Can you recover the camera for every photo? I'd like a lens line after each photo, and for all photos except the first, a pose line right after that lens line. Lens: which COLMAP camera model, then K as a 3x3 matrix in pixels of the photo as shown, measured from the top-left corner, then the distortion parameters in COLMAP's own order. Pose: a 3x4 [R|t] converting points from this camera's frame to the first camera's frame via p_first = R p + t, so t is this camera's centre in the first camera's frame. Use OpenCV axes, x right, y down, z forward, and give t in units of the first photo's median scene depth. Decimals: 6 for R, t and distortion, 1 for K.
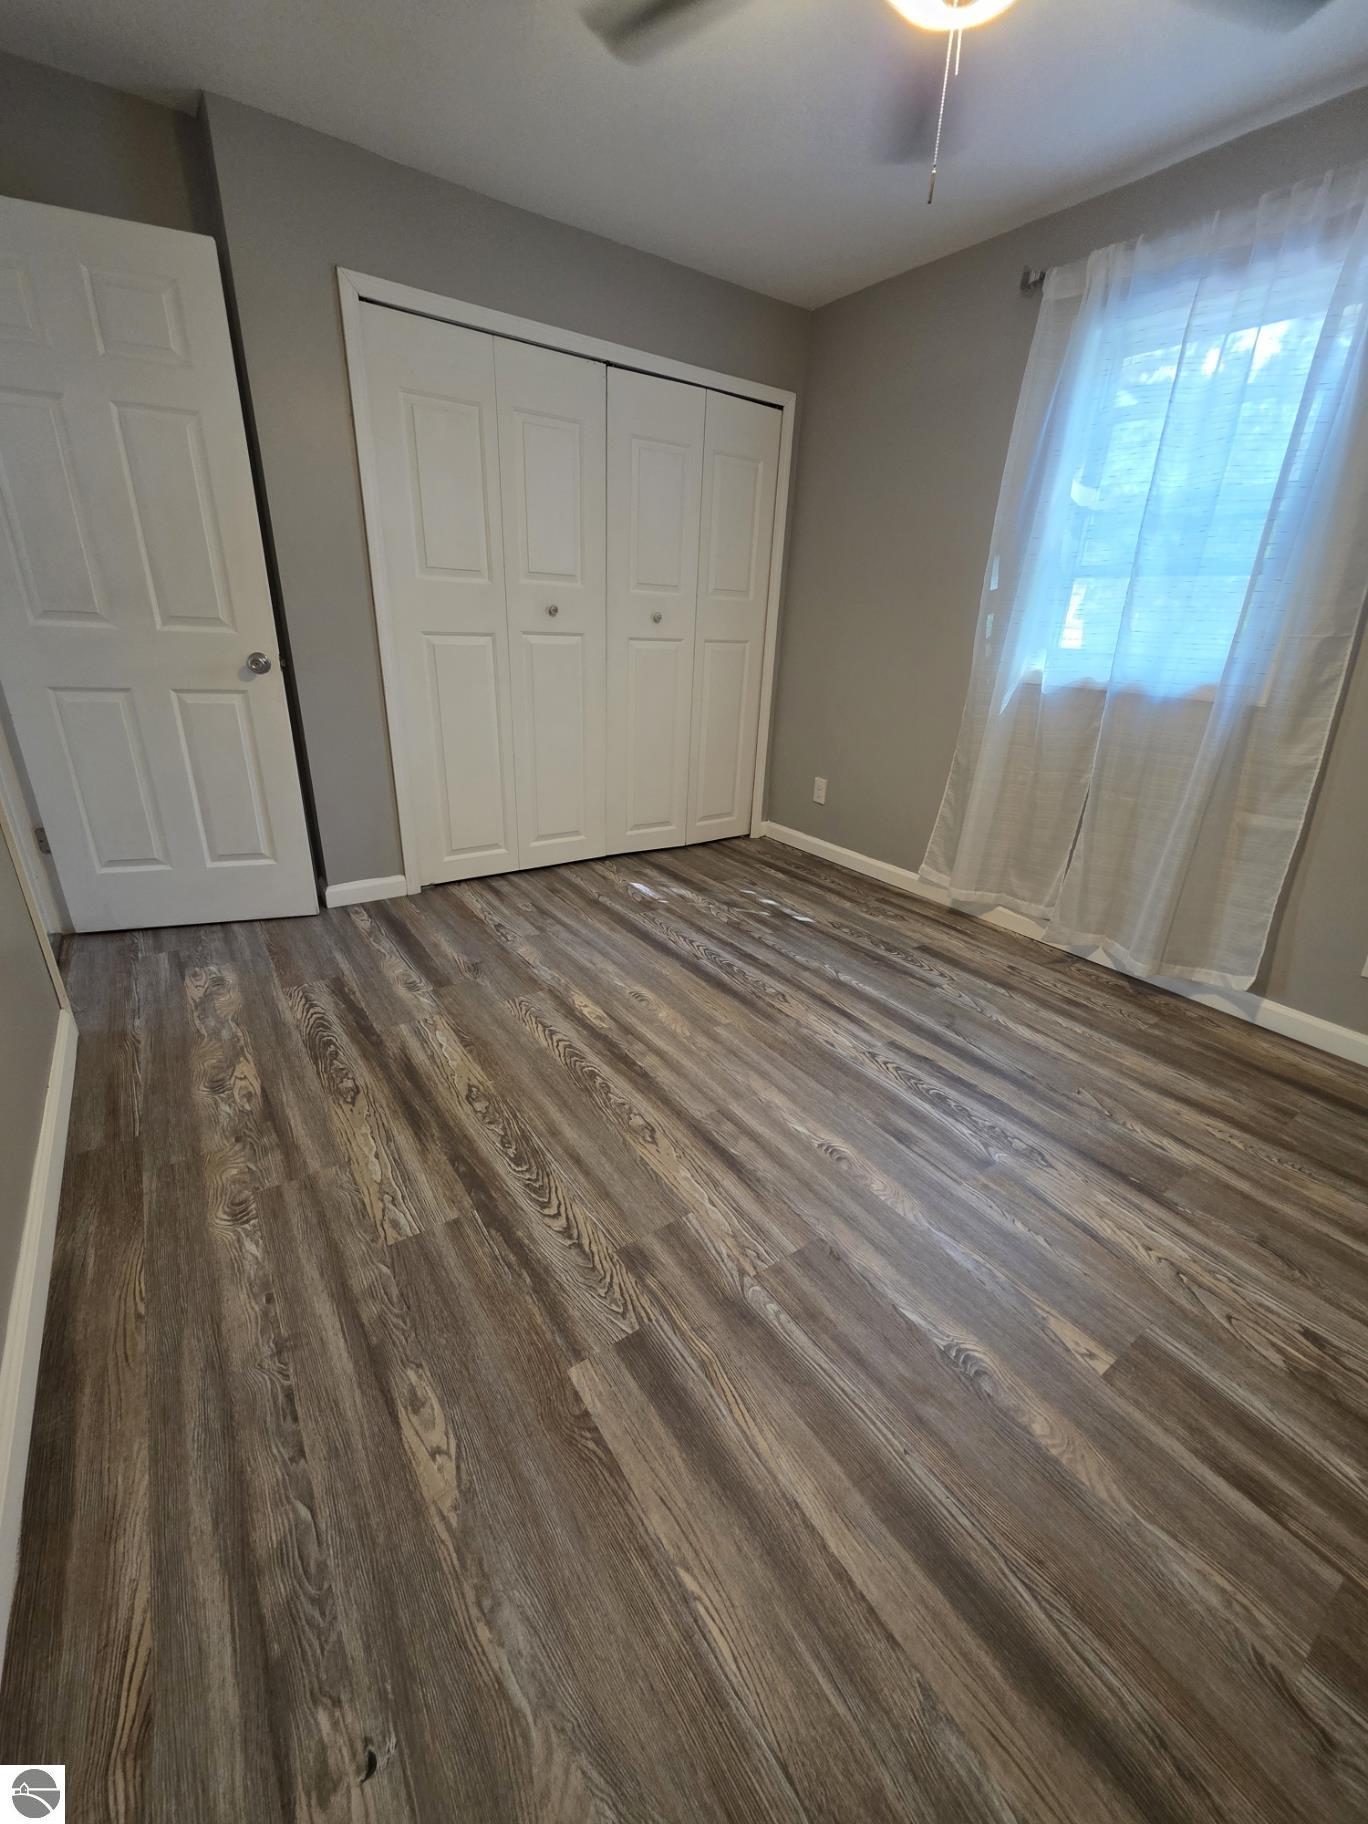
lens RADIAL K [[732.2, 0, 686.0], [0, 732.2, 911.5], [0, 0, 1]] dist [0.001381, 0.000952]
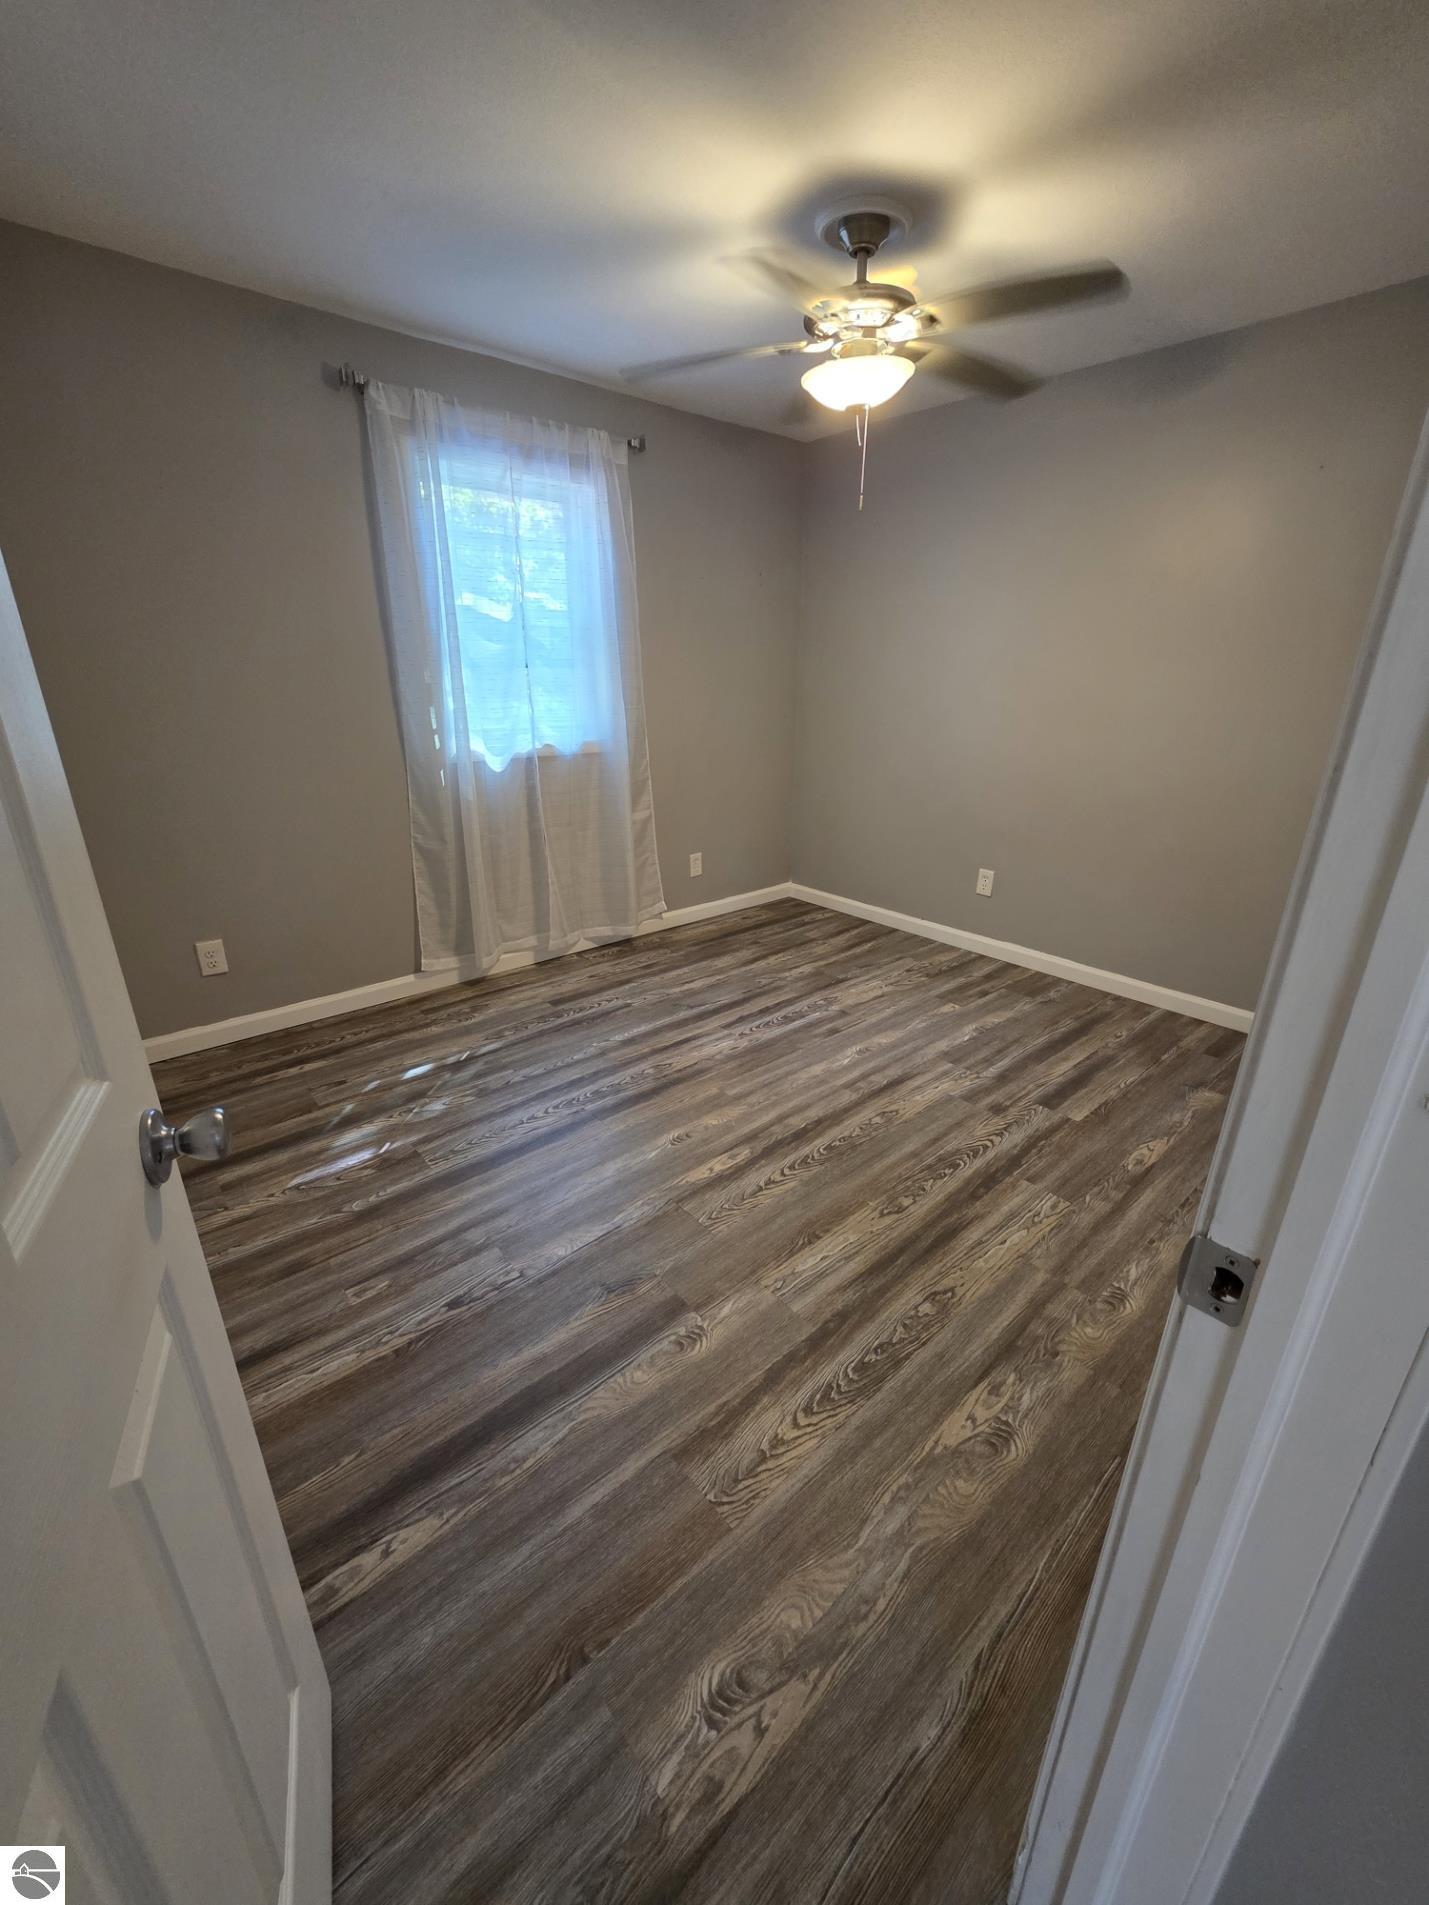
lens RADIAL K [[764.7, 0, 726.7], [0, 764.7, 959.2], [0, 0, 1]] dist [0.001381, 0.000952]
pose [[-0.116162, -0.395390, 0.911139, -1.011842], [0.359945, 0.838232, 0.409642, -0.530657], [-0.925714, 0.375545, 0.044948, 0.935151]]
